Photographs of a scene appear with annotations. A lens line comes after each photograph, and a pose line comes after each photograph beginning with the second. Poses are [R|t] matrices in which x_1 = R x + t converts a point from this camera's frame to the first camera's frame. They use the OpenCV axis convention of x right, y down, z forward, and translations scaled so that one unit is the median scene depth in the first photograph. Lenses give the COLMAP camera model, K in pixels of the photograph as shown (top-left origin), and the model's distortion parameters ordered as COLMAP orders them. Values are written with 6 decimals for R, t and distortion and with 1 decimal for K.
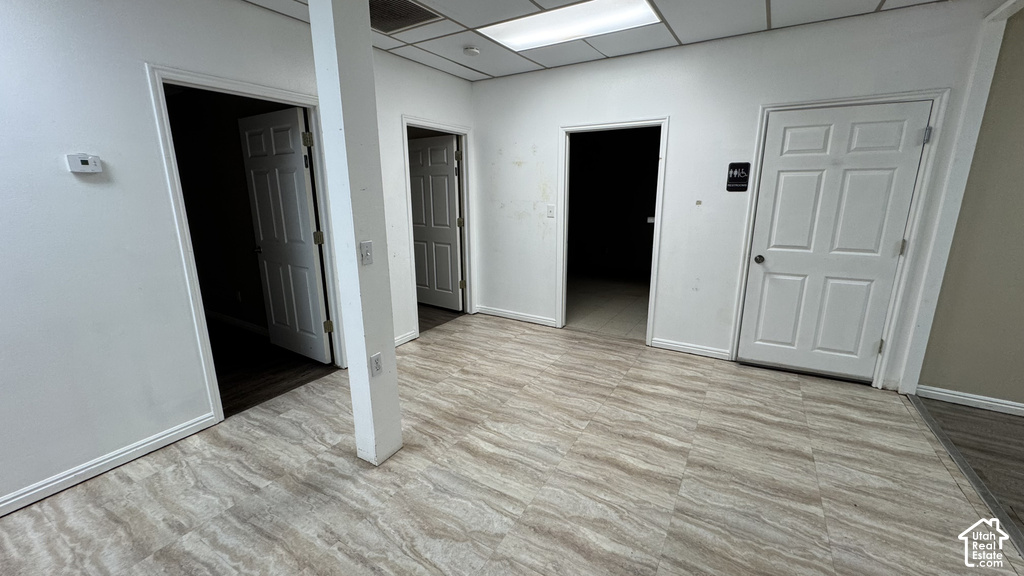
lens RADIAL K [[410.0, 0, 510.6], [0, 410.0, 285.9], [0, 0, 1]] dist [-0.004029, 0.000099]
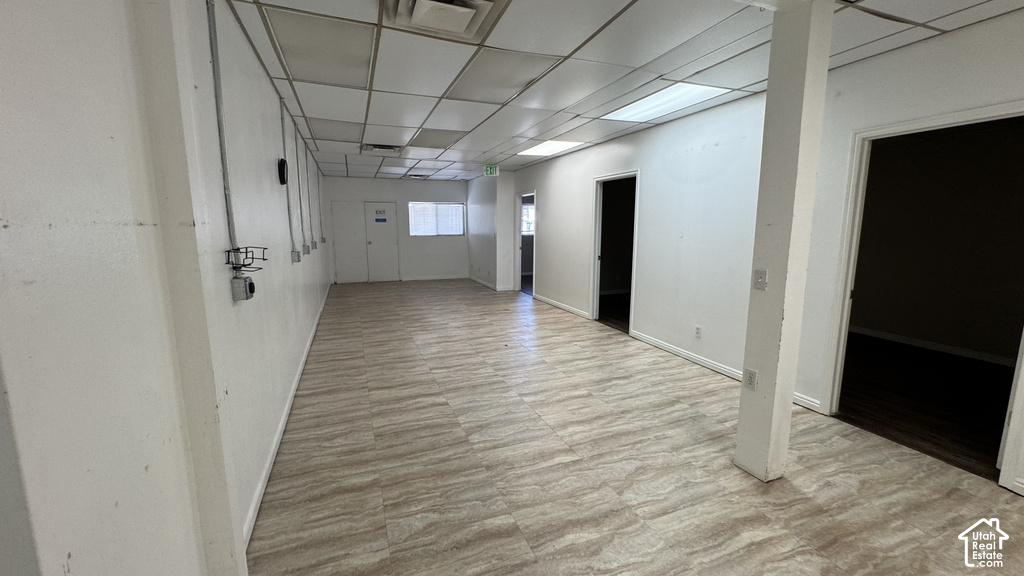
lens RADIAL K [[410.0, 0, 510.8], [0, 410.0, 287.2], [0, 0, 1]] dist [-0.004029, 0.000099]
pose [[-0.609796, 0.126110, -0.782461, 0.983617], [-0.180091, 0.939387, 0.291752, -0.268996], [0.771827, 0.318824, -0.550123, 1.107218]]
